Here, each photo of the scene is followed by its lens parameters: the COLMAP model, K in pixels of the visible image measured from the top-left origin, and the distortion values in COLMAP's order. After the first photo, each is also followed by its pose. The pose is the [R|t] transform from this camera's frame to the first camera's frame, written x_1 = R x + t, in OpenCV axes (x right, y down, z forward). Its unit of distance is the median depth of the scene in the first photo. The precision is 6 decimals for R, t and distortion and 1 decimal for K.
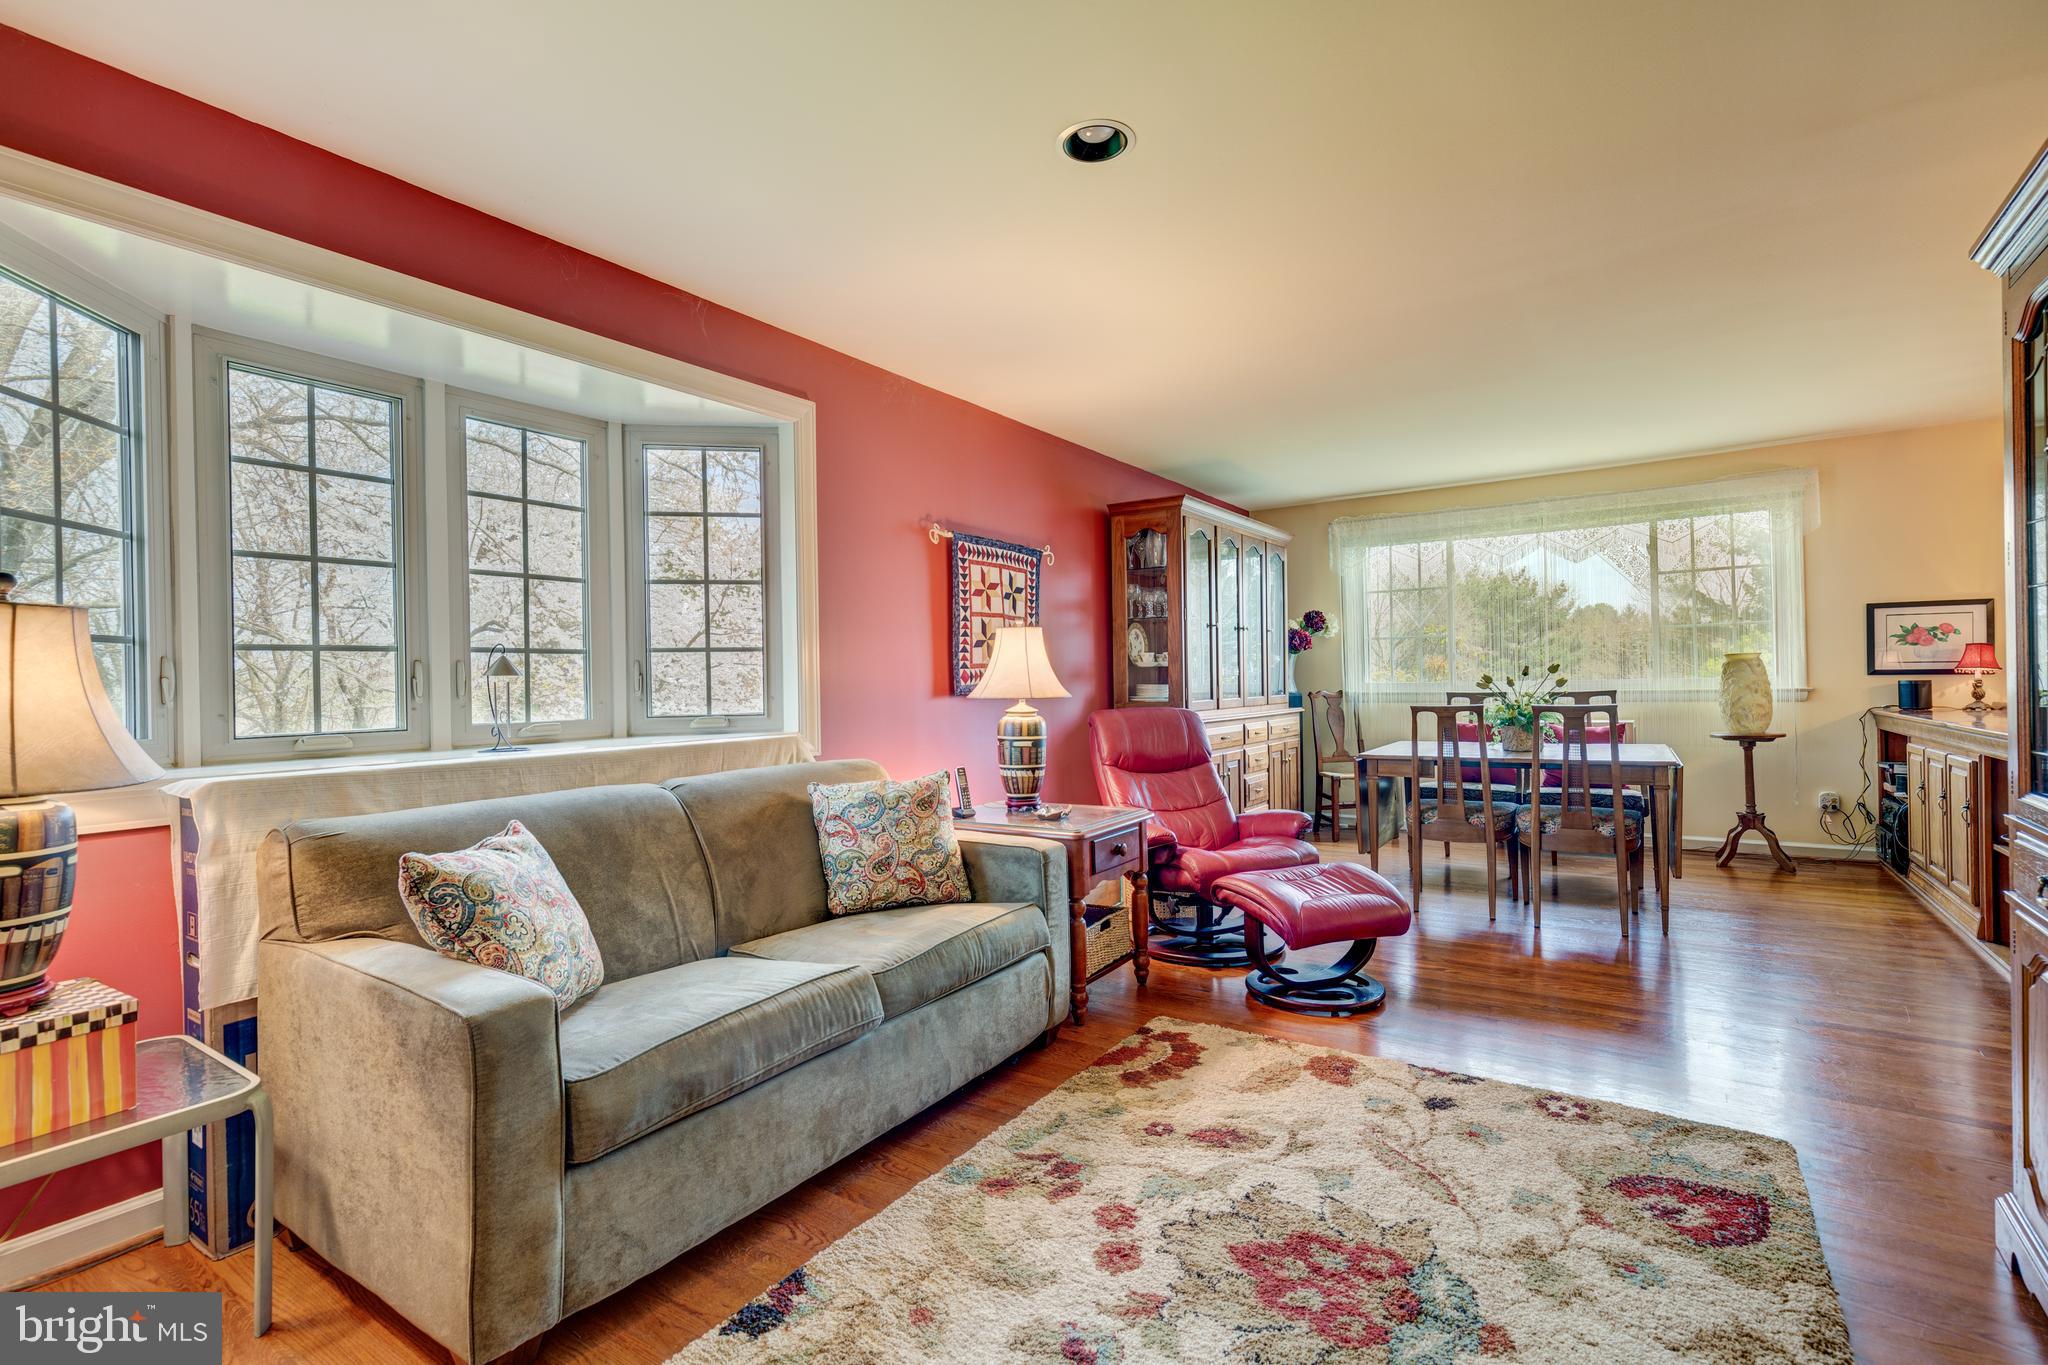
lens RADIAL K [[924.7, 0, 1021.0], [0, 924.7, 675.8], [0, 0, 1]] dist [0.001929, 0.000160]
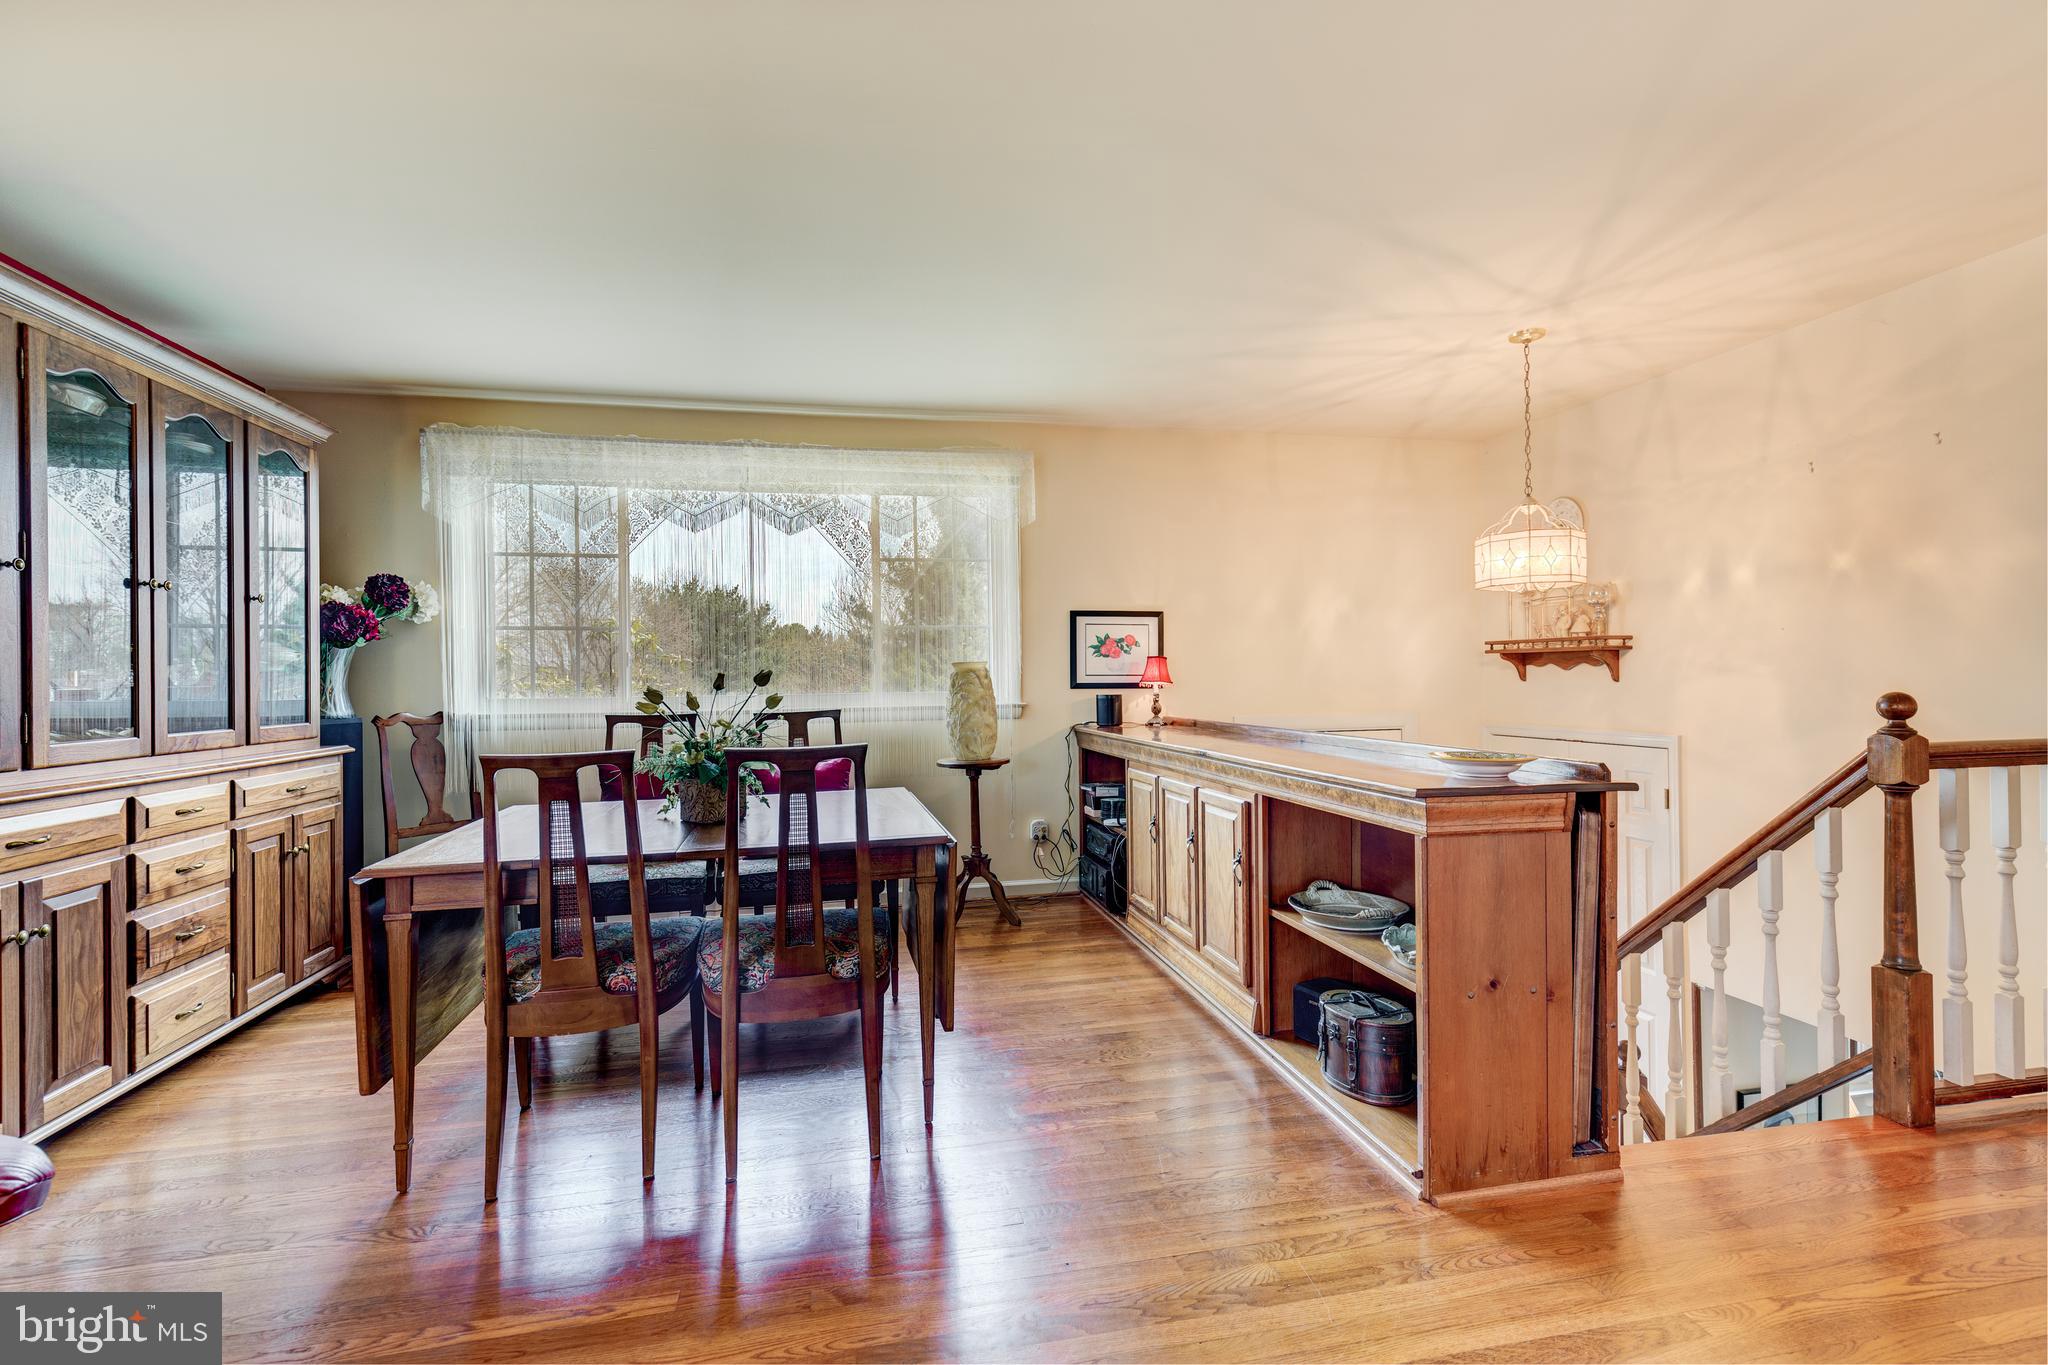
lens RADIAL K [[910.1, 0, 1021.2], [0, 910.1, 678.7], [0, 0, 1]] dist [0.004425, 0.000227]
pose [[0.694865, 0.009213, 0.719082, 0.276557], [-0.003761, 0.999951, -0.009176, -0.002688], [-0.719131, 0.003672, 0.694865, 0.484448]]
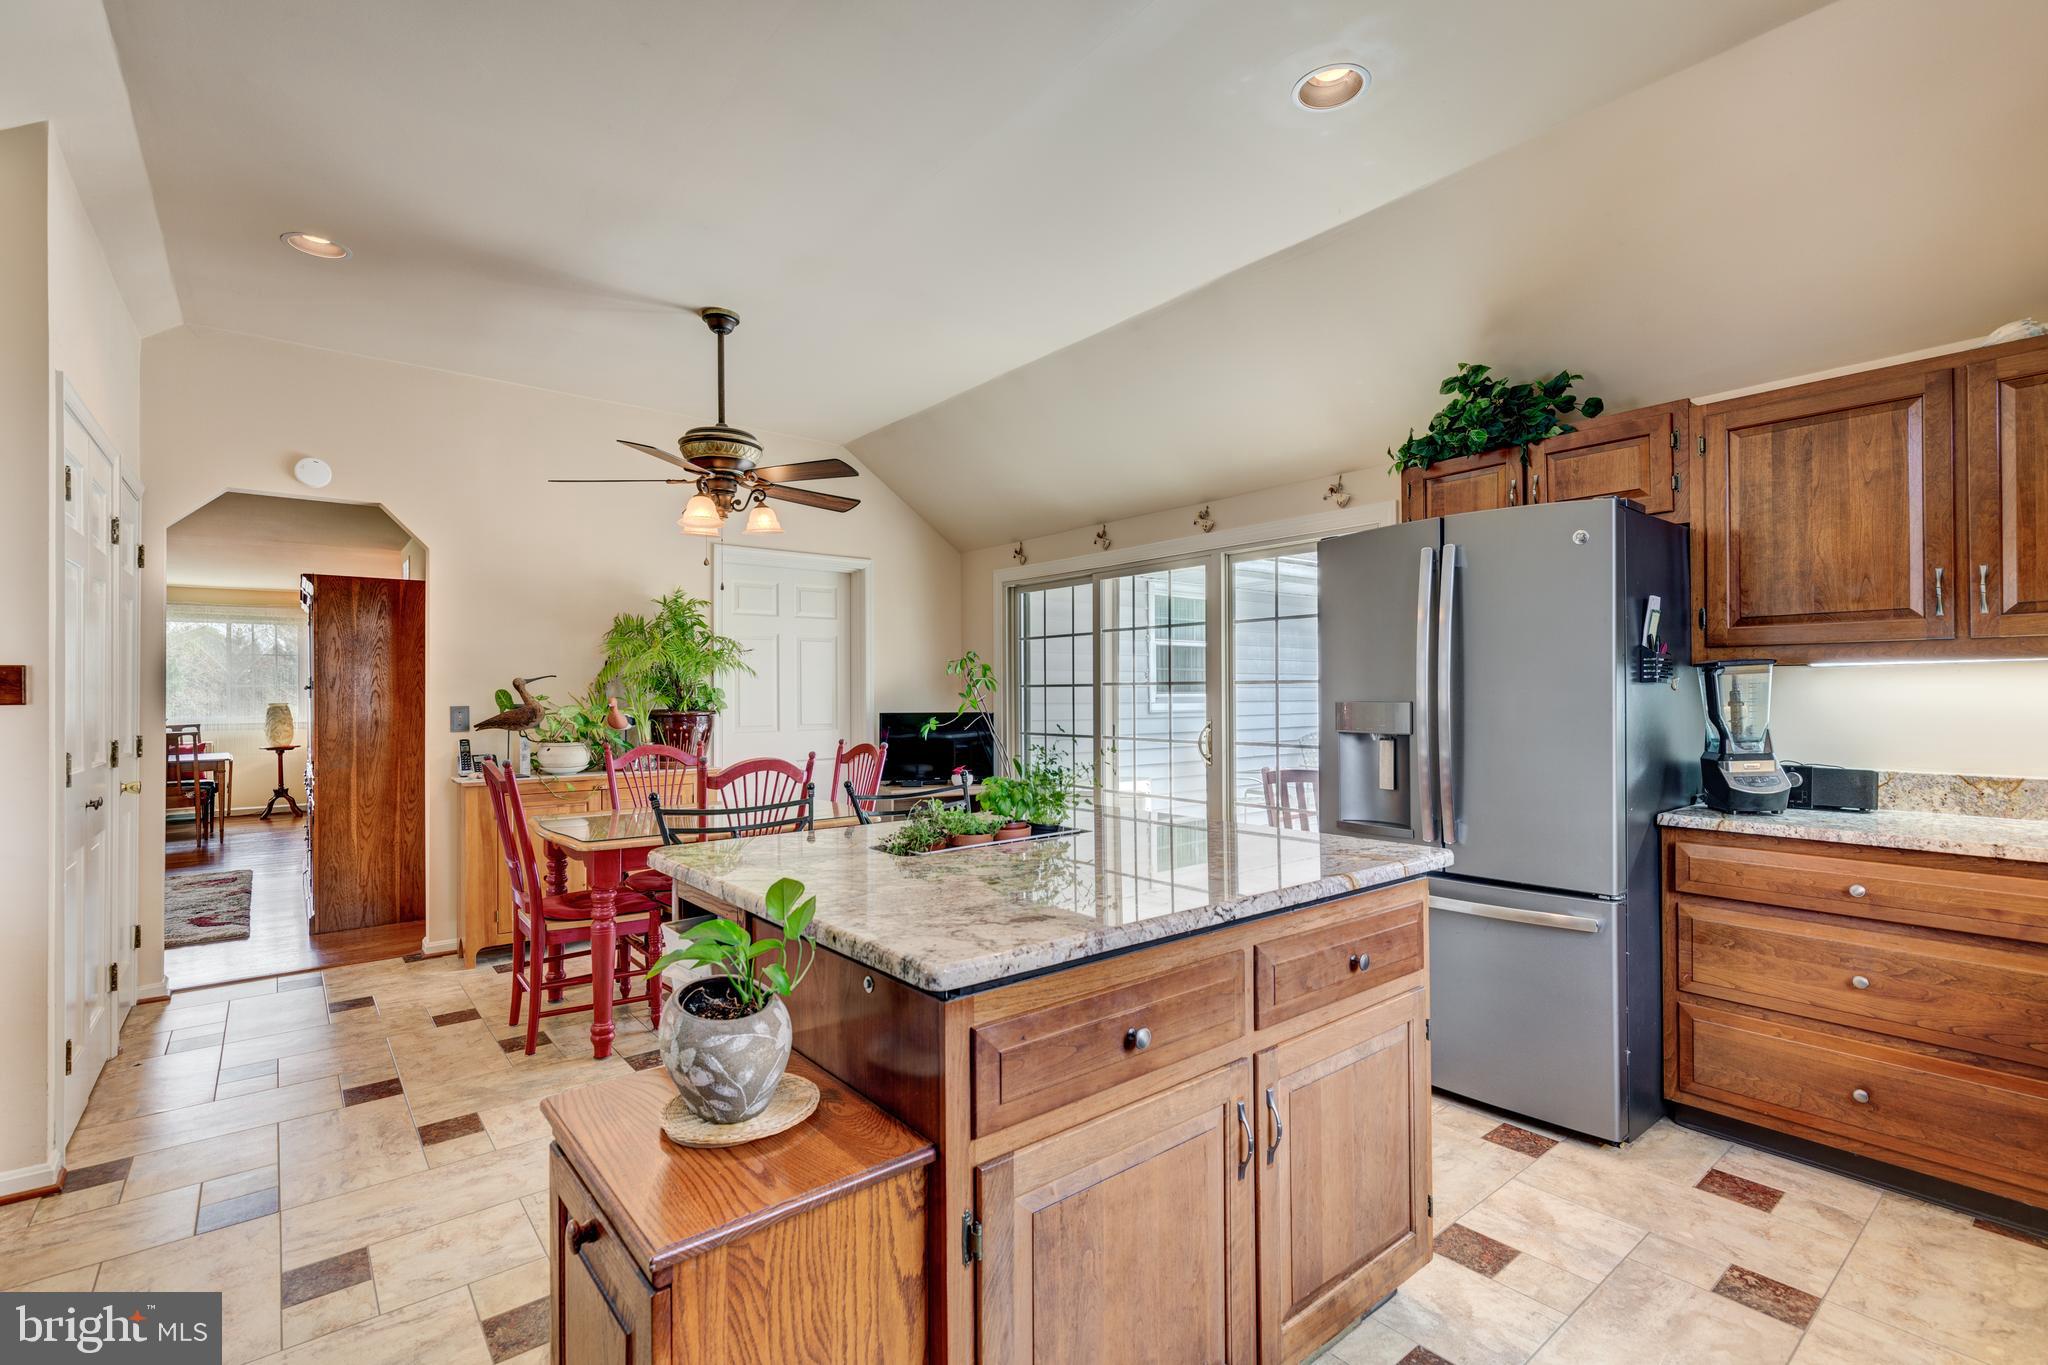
lens RADIAL K [[924.9, 0, 1020.0], [0, 924.9, 689.0], [0, 0, 1]] dist [0.000023, -0.000041]
pose [[0.284825, 0.023780, 0.958284, -0.679977], [-0.005346, 0.999716, -0.023220, -0.020490], [-0.958564, 0.001491, 0.284872, -1.128893]]
